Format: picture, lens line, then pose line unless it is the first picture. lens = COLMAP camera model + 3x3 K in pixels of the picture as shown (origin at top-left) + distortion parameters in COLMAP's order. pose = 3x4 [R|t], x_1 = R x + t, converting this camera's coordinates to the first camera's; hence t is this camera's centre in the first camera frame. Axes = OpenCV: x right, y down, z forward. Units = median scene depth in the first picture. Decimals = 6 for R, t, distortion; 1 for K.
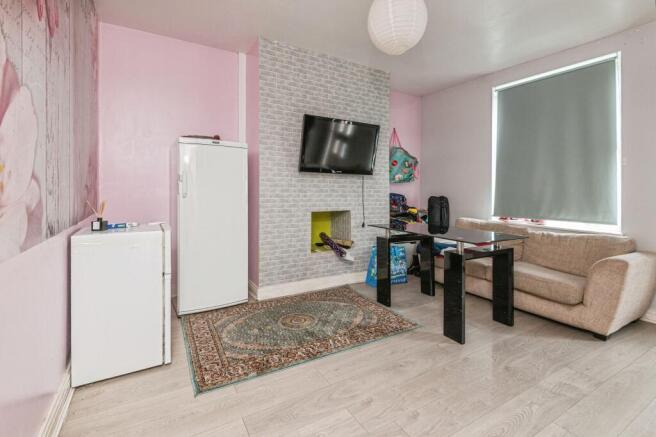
lens RADIAL K [[309.4, 0, 329.5], [0, 309.4, 181.8], [0, 0, 1]] dist [-0.000724, -0.000999]
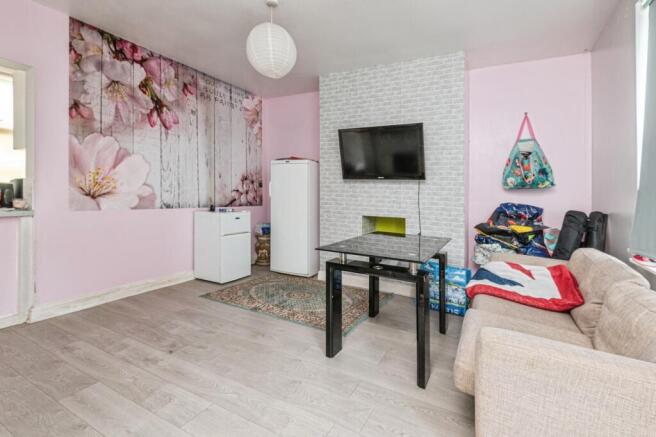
lens RADIAL K [[304.7, 0, 328.7], [0, 304.7, 192.7], [0, 0, 1]] dist [0.000803, -0.000262]
pose [[0.520237, -0.000296, -0.854022, 0.793082], [-0.004444, 0.999985, -0.003054, 0.020596], [0.854010, 0.005384, 0.520228, 0.339807]]
